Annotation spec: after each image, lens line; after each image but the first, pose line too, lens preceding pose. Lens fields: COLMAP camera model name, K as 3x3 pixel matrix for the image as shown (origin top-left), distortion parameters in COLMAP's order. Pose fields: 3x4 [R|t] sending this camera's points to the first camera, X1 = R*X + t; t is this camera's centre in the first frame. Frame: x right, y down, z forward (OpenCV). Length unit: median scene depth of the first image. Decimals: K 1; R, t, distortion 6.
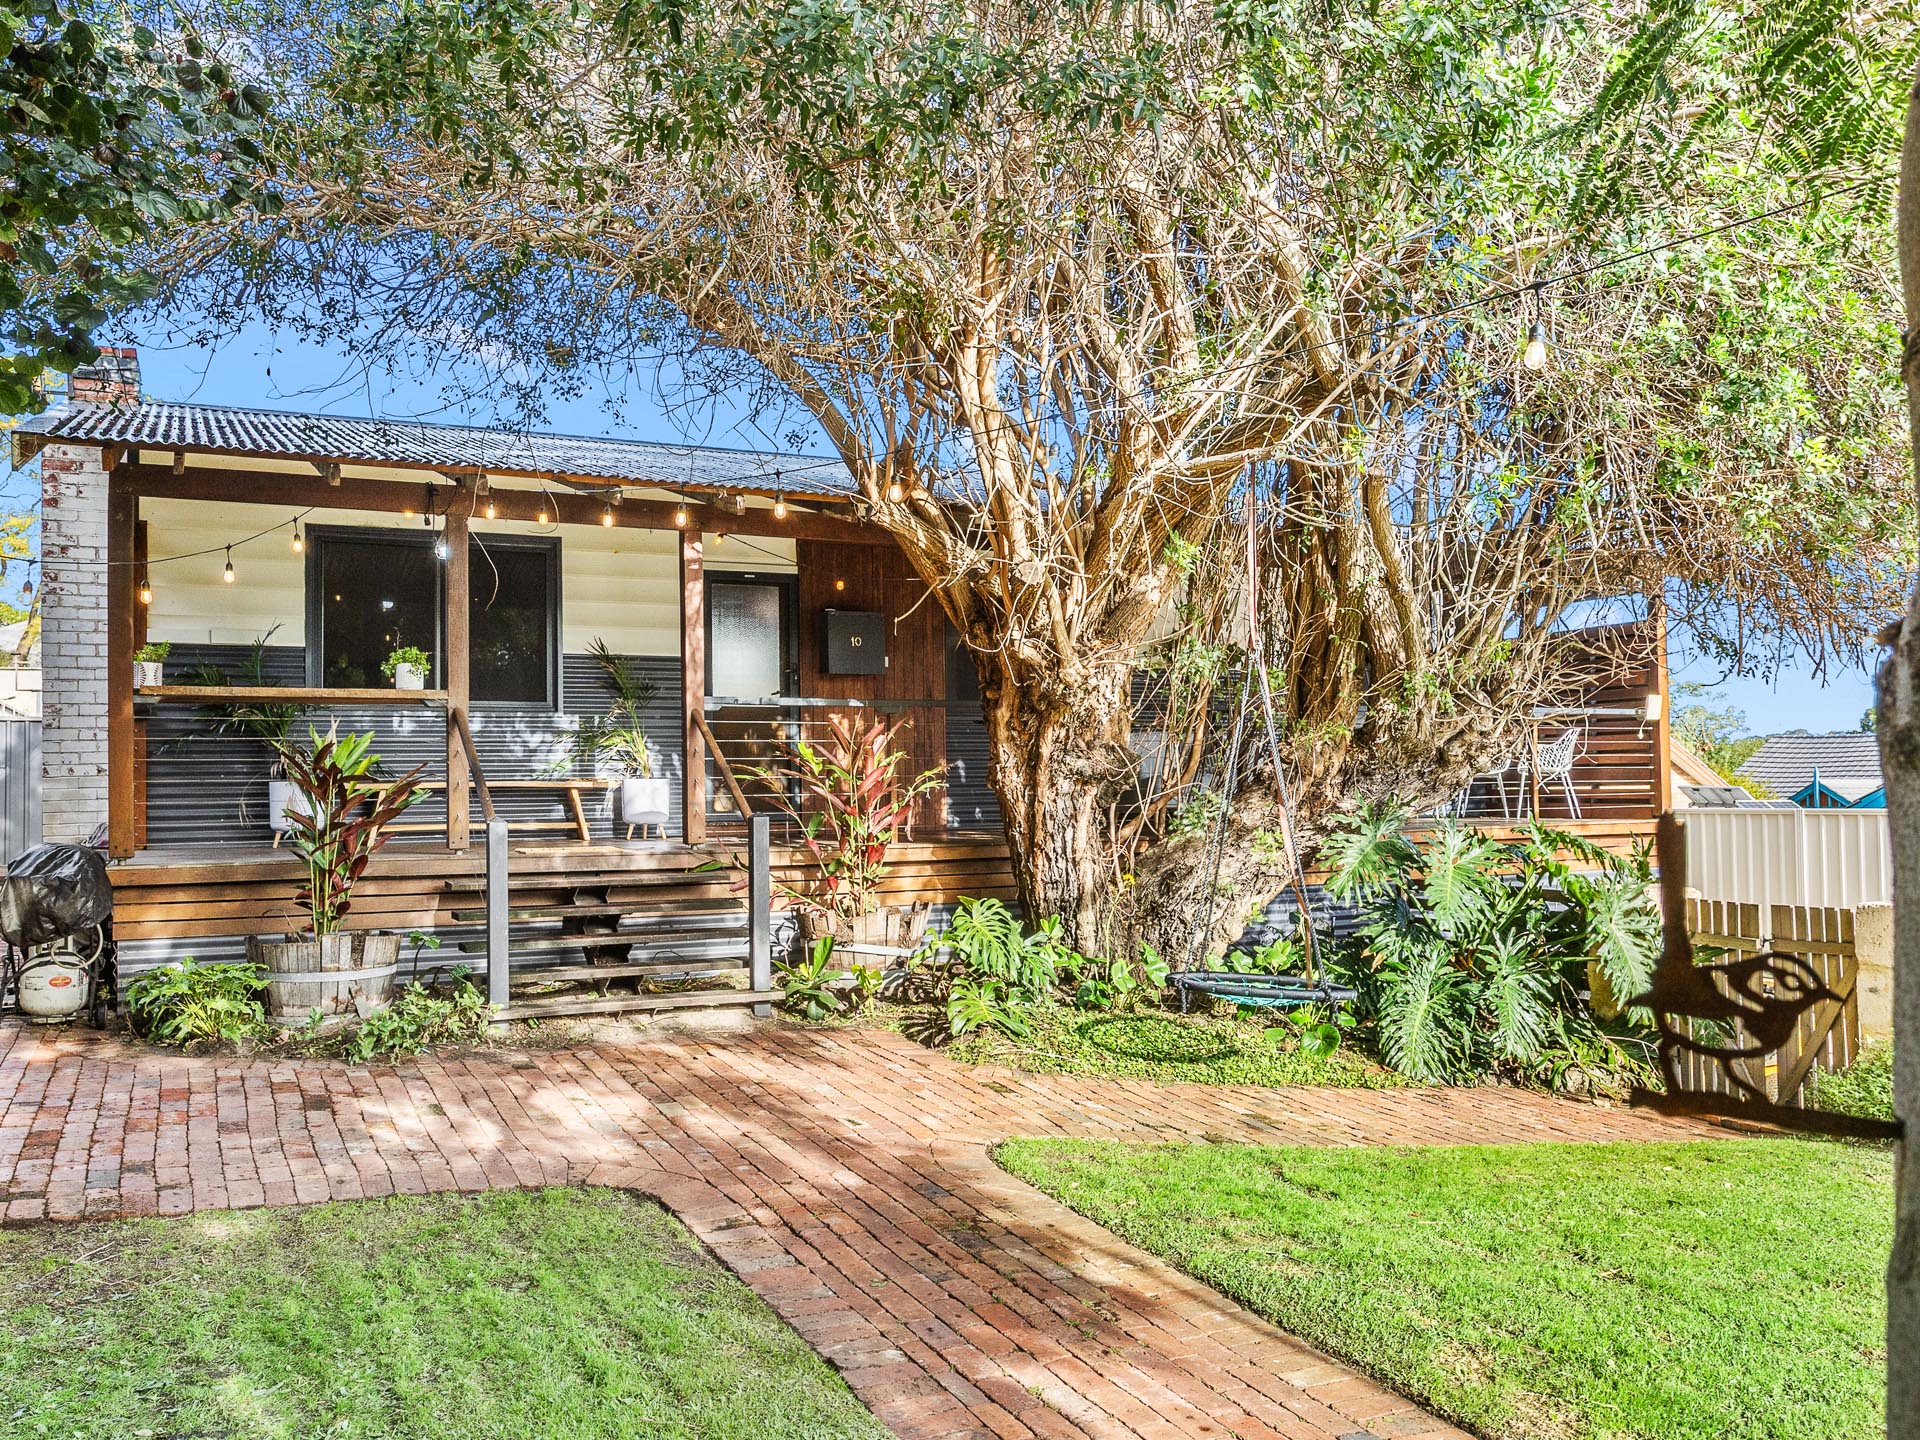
lens RADIAL K [[1428.0, 0, 960.0], [0, 1428.0, 720.0], [0, 0, 1]] dist [0.006353, 0.002530]
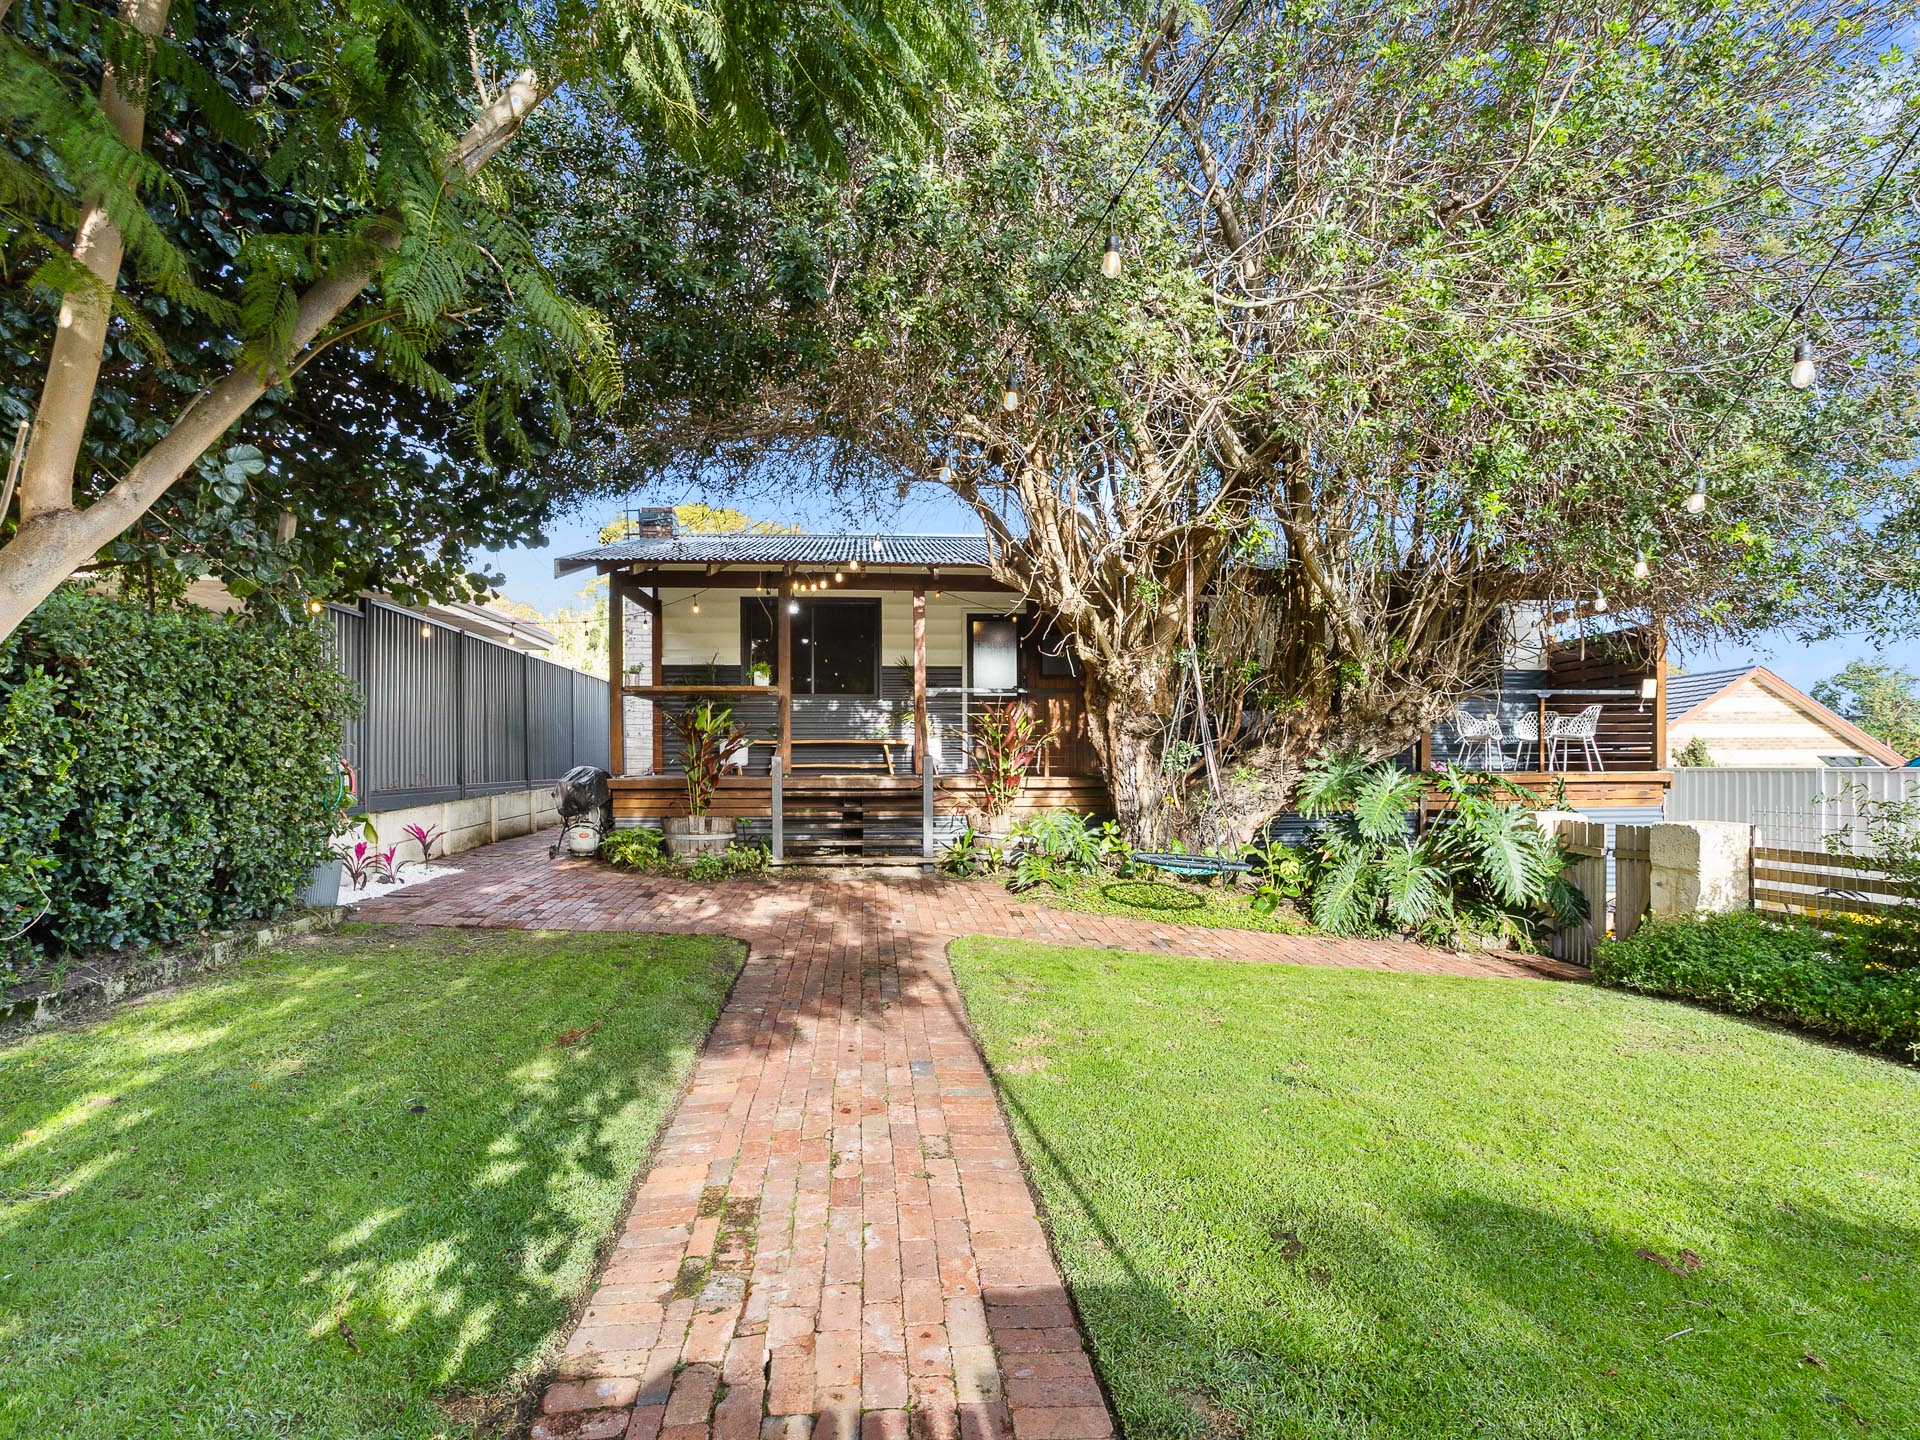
lens RADIAL K [[927.9, 0, 960.0], [0, 927.9, 720.0], [0, 0, 1]] dist [-0.026159, -0.000086]
pose [[0.951561, -0.004150, -0.307432, 0.215176], [0.007391, 0.999929, 0.009378, 0.013070], [0.307371, -0.011196, 0.951524, -0.041825]]
